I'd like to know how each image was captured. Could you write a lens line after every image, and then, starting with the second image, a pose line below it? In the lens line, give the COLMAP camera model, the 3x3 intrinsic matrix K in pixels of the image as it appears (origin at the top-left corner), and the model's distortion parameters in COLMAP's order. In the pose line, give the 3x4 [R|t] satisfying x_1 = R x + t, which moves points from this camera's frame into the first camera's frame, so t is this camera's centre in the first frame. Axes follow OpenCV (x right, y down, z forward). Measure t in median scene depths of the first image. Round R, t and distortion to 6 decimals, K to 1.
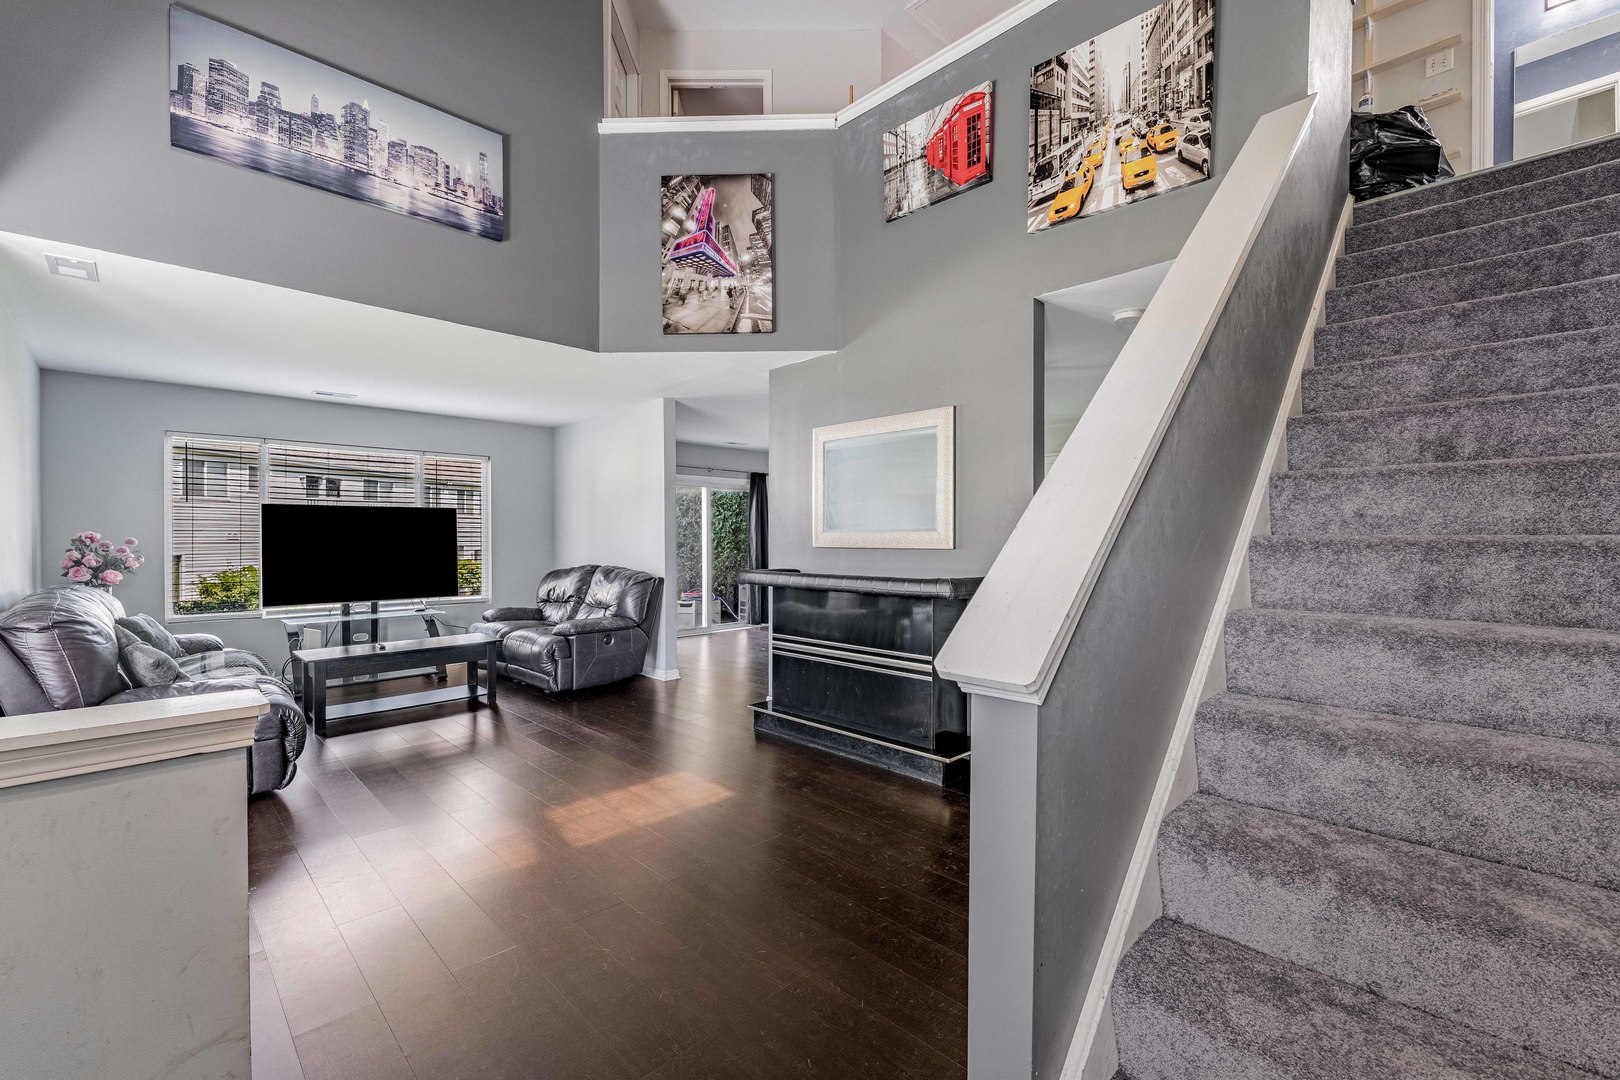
lens RADIAL K [[678.0, 0, 802.1], [0, 678.0, 545.5], [0, 0, 1]] dist [-0.002580, -0.000532]
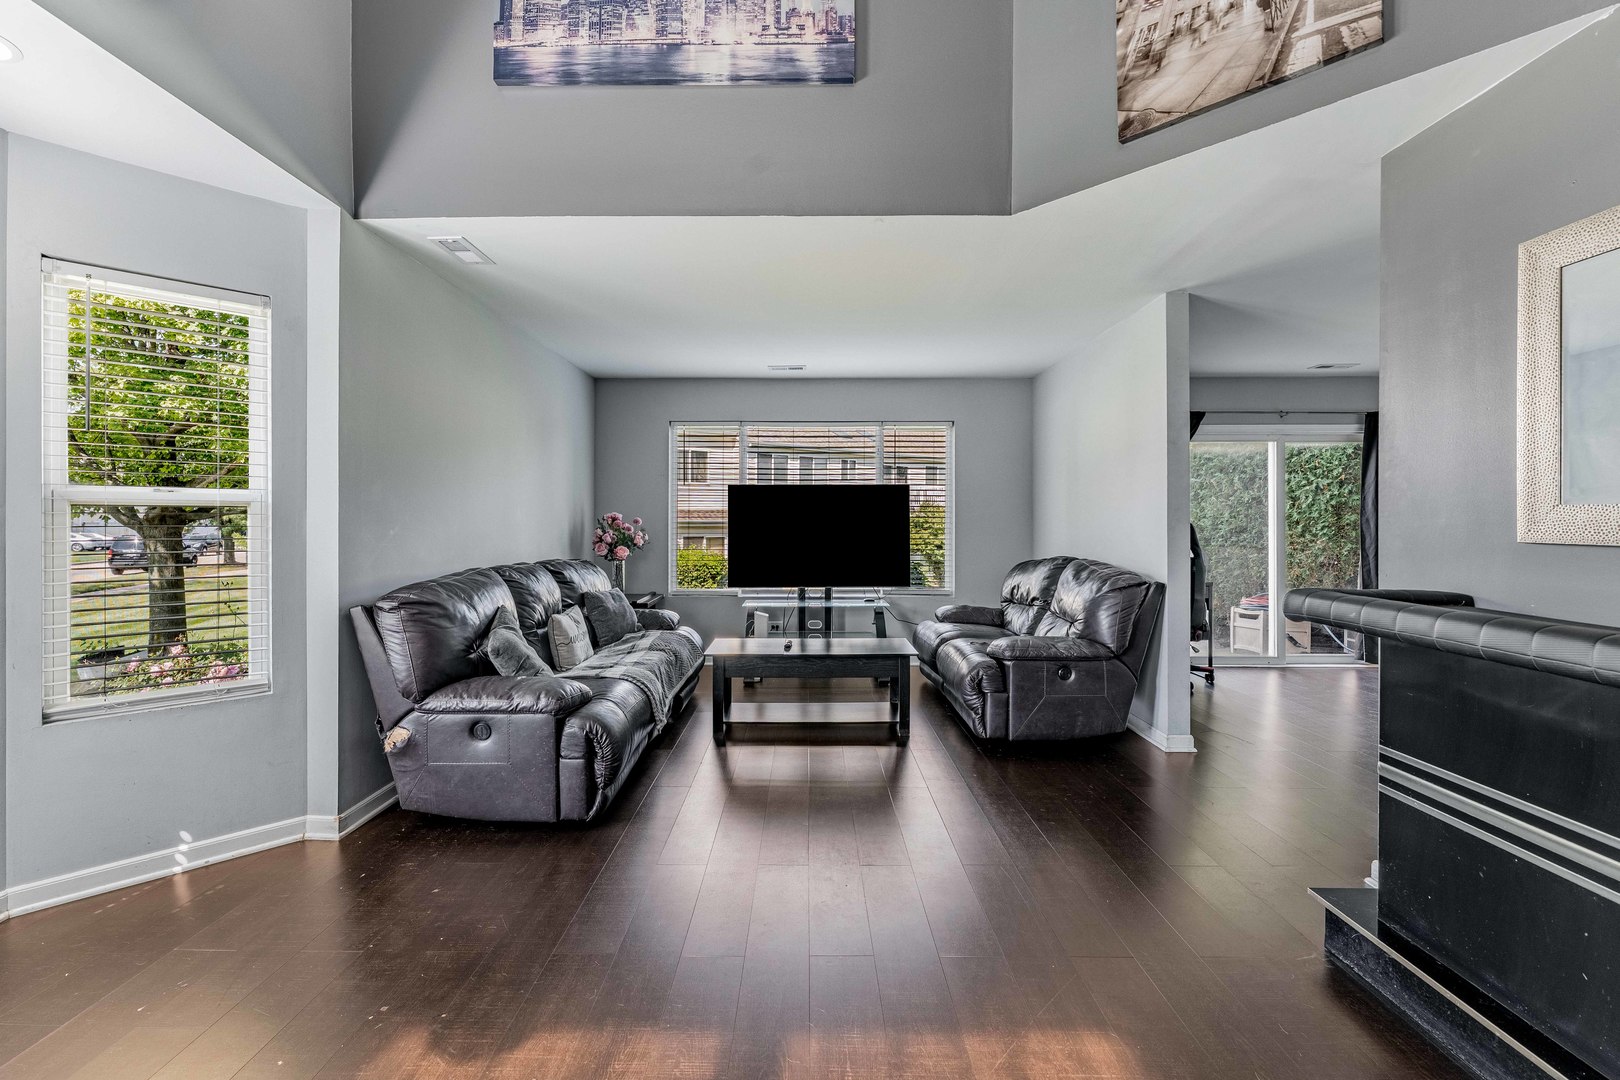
lens RADIAL K [[681.2, 0, 800.3], [0, 681.2, 519.1], [0, 0, 1]] dist [0.000645, -0.000246]
pose [[0.704673, 0.001616, -0.709531, 0.003229], [-0.009816, 0.999924, -0.007472, -0.004500], [0.709464, 0.012230, 0.704635, 0.483692]]
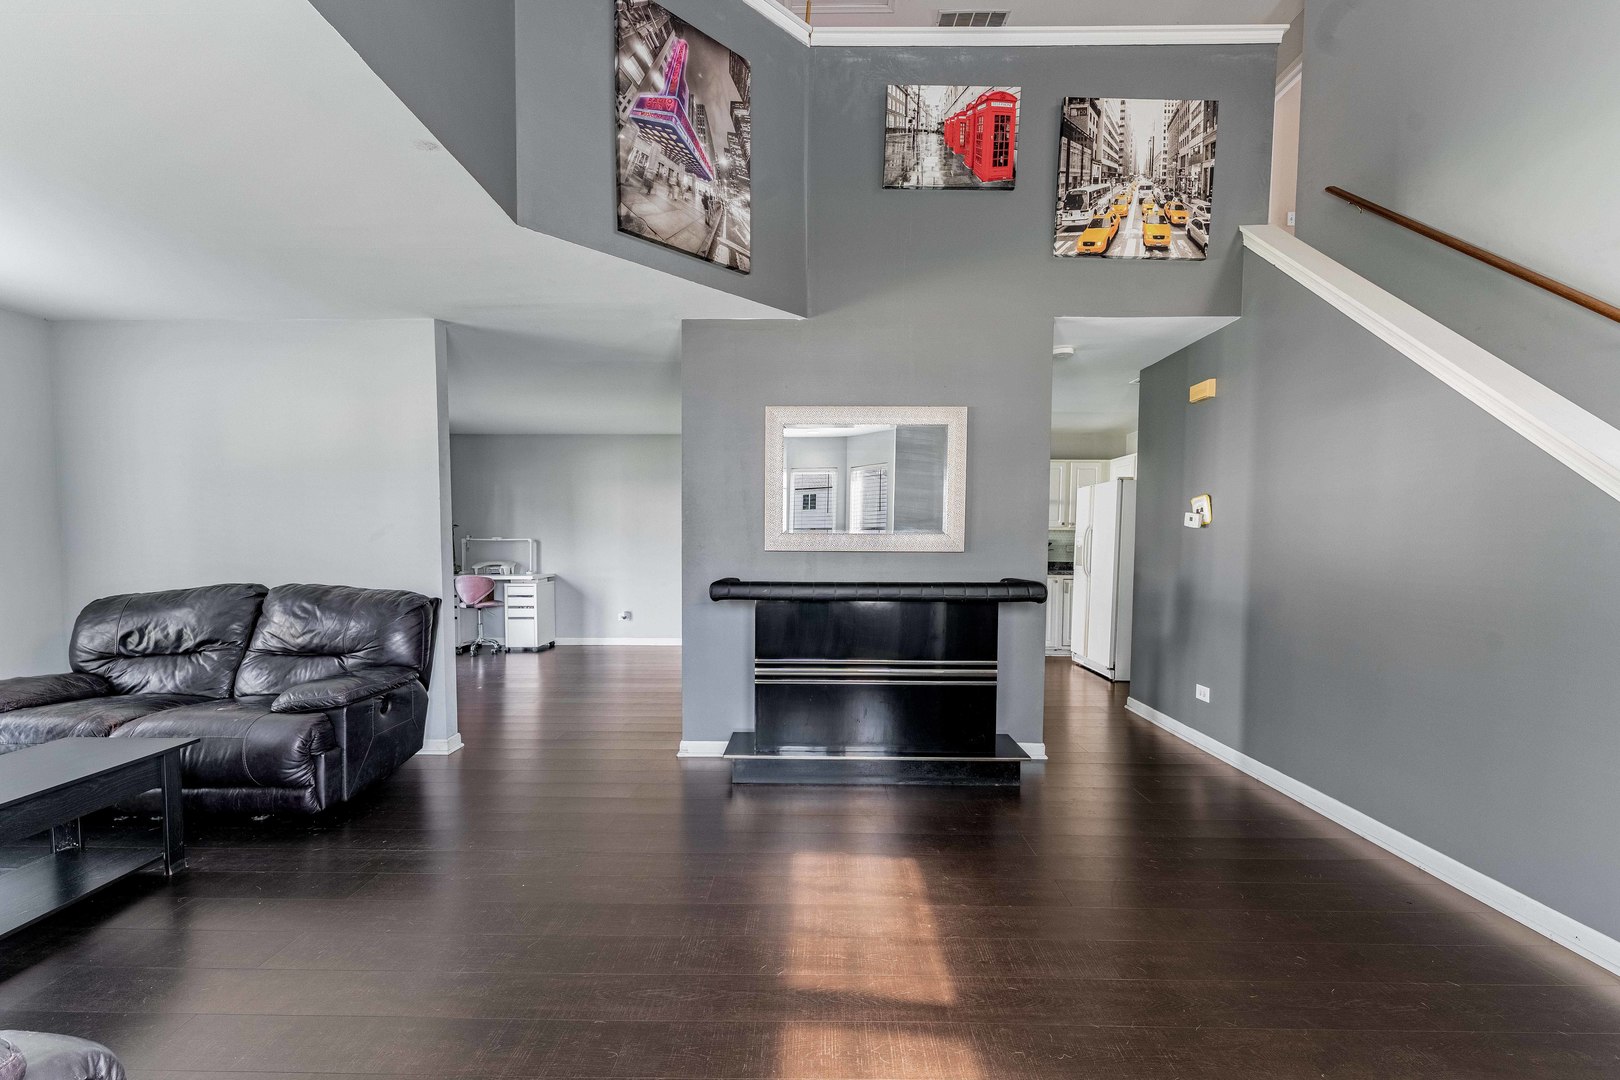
lens RADIAL K [[665.6, 0, 803.0], [0, 665.6, 576.9], [0, 0, 1]] dist [-0.000205, -0.000238]
pose [[0.711726, -0.033152, 0.701674, -0.602345], [0.002647, 0.999005, 0.044516, -0.001753], [-0.702452, -0.029826, 0.711106, 0.445454]]
